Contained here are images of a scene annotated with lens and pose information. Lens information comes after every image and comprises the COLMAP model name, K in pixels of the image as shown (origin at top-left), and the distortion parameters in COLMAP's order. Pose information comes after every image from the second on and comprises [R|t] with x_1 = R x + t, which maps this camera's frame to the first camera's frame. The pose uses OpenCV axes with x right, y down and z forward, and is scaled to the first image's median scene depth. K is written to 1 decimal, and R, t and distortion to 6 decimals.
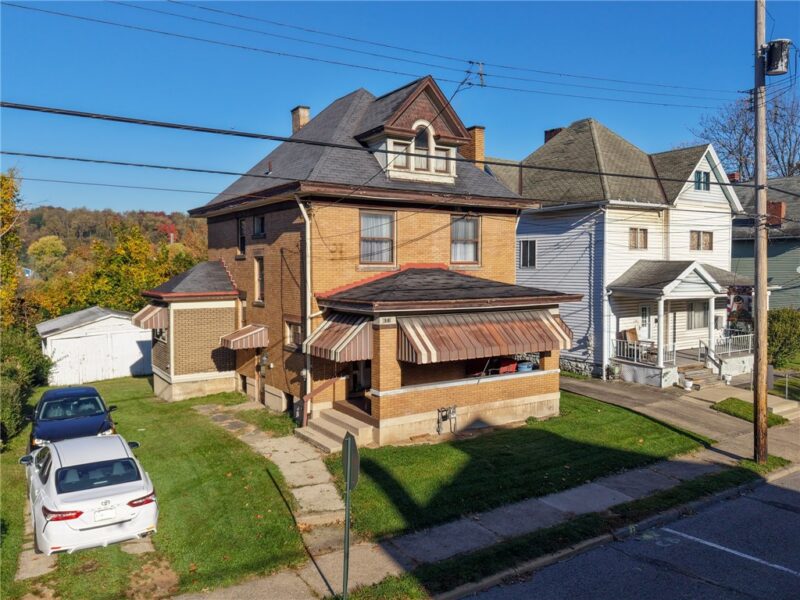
lens RADIAL K [[628.7, 0, 395.3], [0, 628.7, 267.3], [0, 0, 1]] dist [-0.015315, 0.017747]
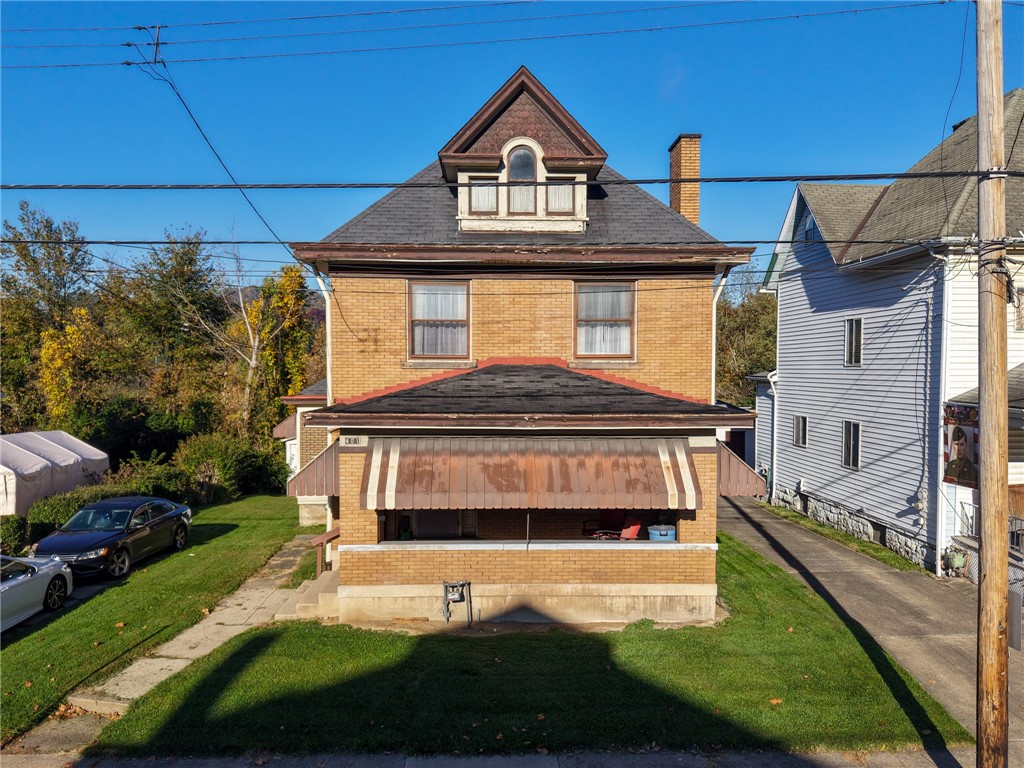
lens RADIAL K [[804.8, 0, 497.4], [0, 804.8, 375.8], [0, 0, 1]] dist [-0.015315, 0.017747]
pose [[0.848000, 0.009834, -0.529906, 0.486900], [-0.003647, 0.999912, 0.012720, 0.002302], [0.529984, -0.008854, 0.847961, 0.290375]]
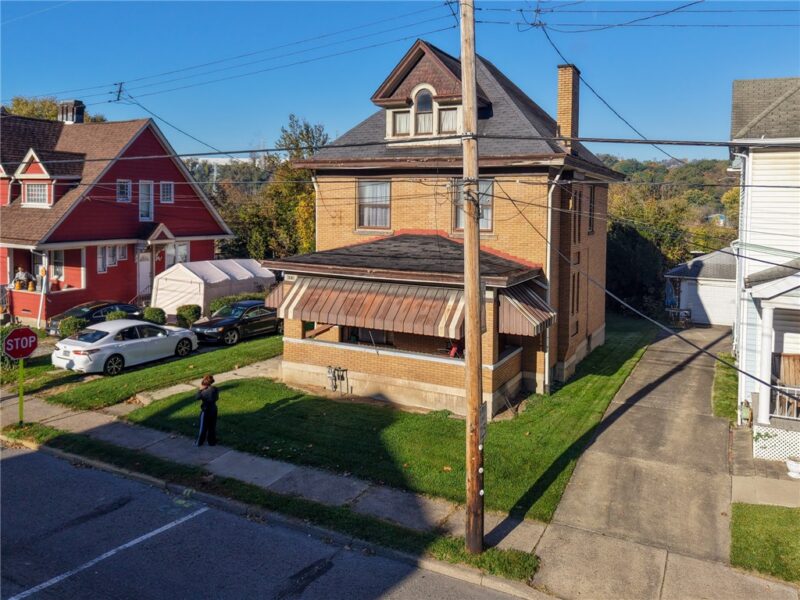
lens RADIAL K [[628.7, 0, 385.7], [0, 628.7, 219.1], [0, 0, 1]] dist [-0.015315, 0.017747]
pose [[0.486988, 0.025038, -0.873050, 0.919007], [-0.017703, 0.999667, 0.018795, -0.041999], [0.873230, 0.006303, 0.487268, 0.491568]]
